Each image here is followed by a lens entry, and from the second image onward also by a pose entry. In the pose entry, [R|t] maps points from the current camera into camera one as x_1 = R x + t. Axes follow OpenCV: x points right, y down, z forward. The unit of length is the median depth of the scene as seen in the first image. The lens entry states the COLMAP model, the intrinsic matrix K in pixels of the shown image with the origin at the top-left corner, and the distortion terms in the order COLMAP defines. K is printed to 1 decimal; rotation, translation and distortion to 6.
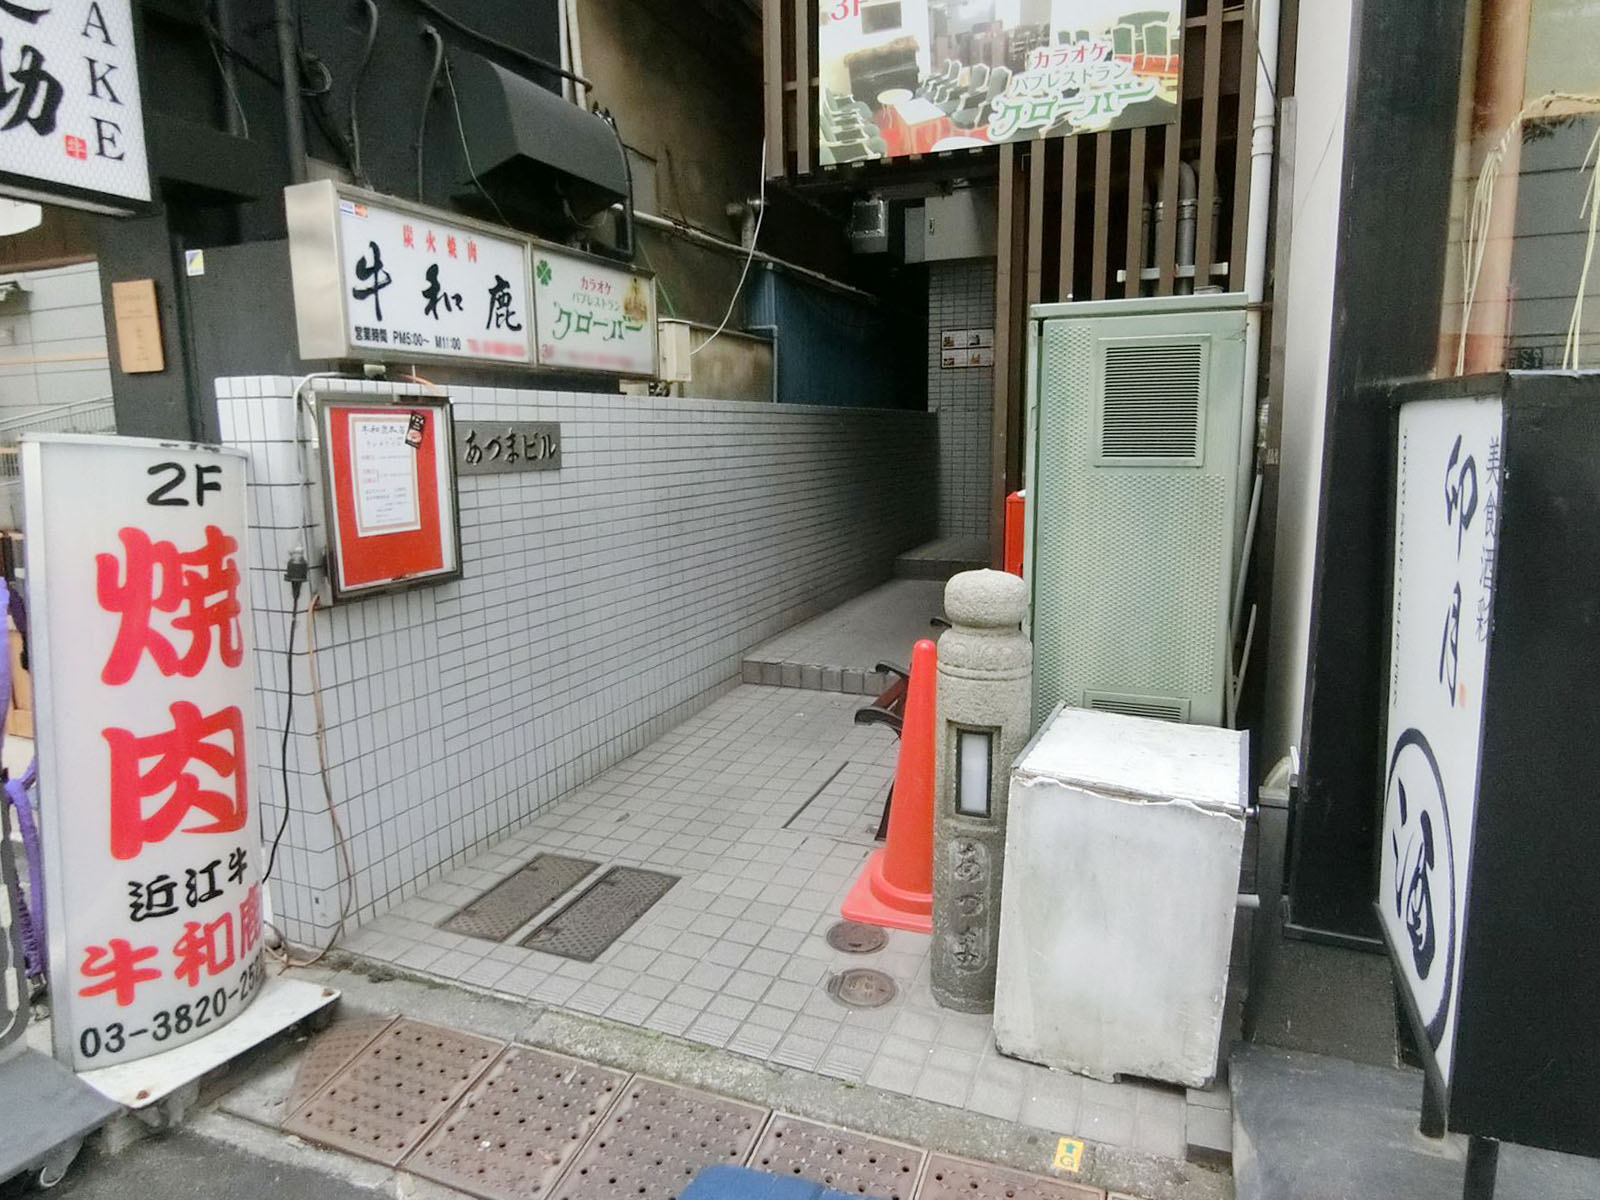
lens RADIAL K [[990.1, 0, 800.0], [0, 990.1, 600.0], [0, 0, 1]] dist [-0.009676, -0.003151]
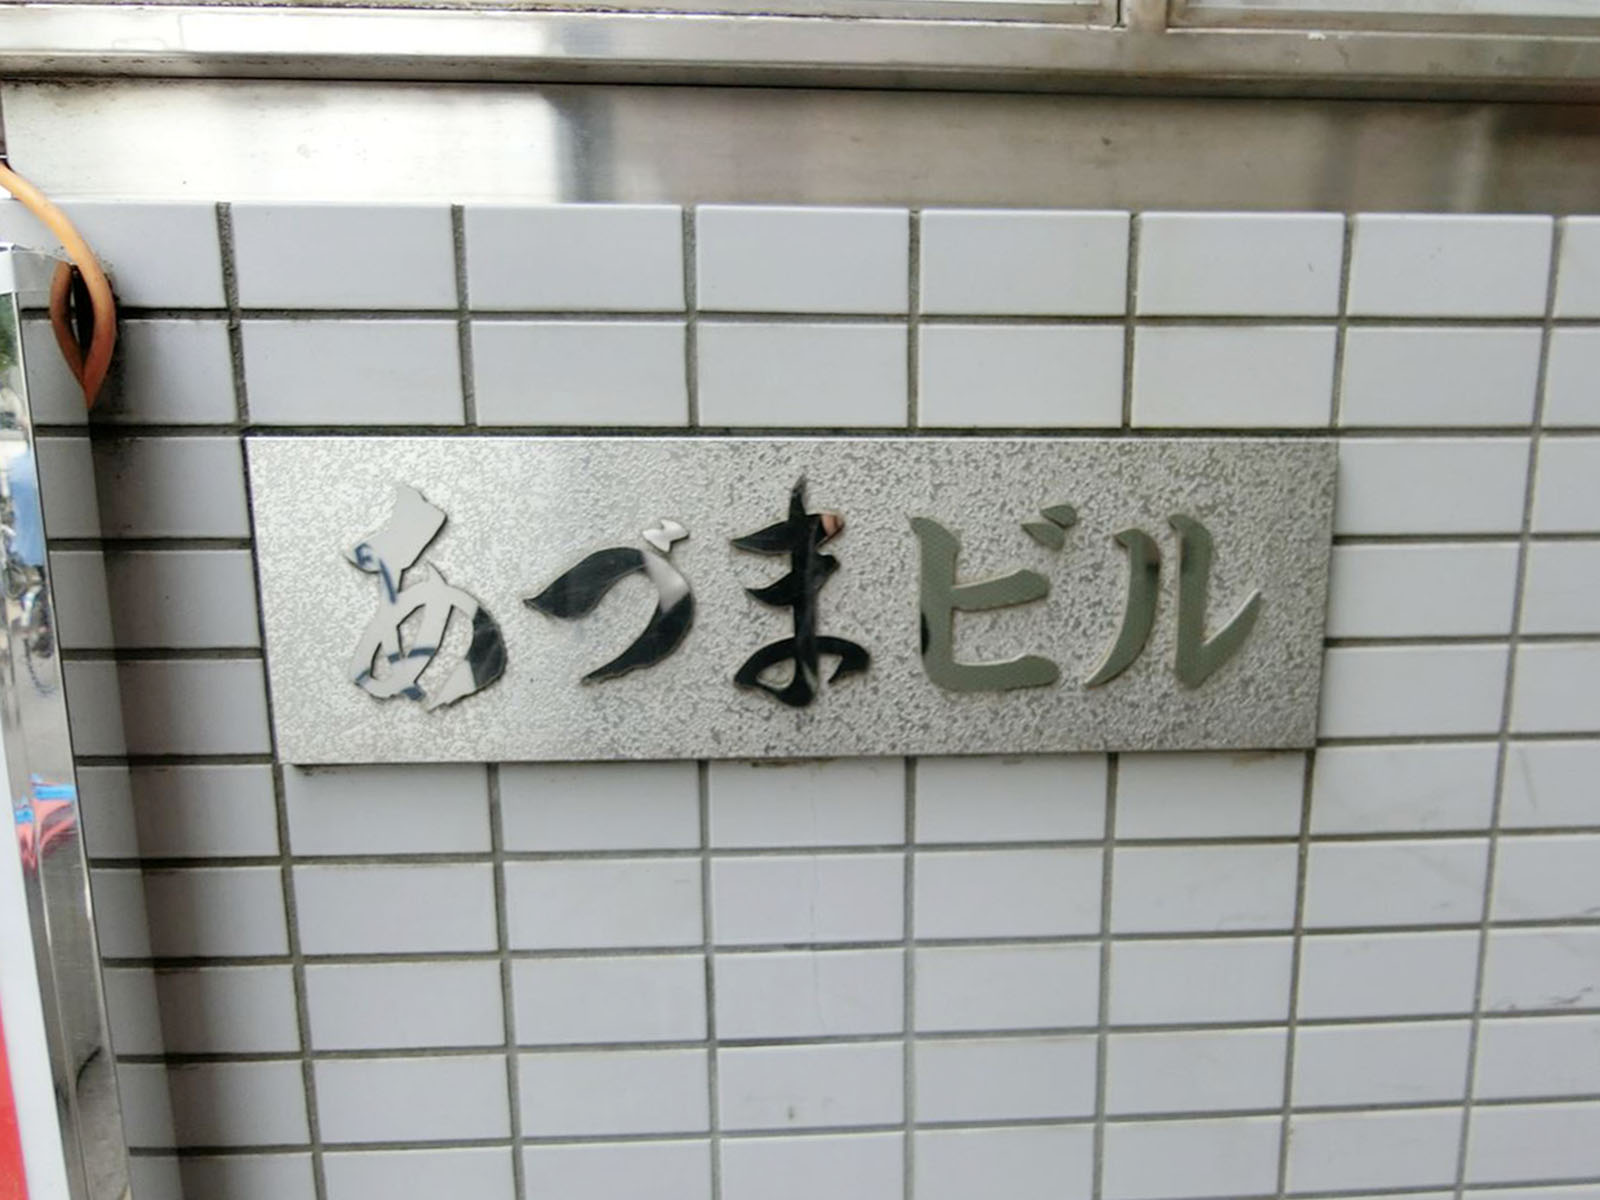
lens RADIAL K [[916.8, 0, 783.9], [0, 916.8, 588.4], [0, 0, 1]] dist [-0.004367, -0.009203]
pose [[0.421732, 0.134069, -0.896754, -0.167659], [-0.147667, 0.985960, 0.077960, -0.161583], [0.894615, 0.099543, 0.435608, 0.912794]]
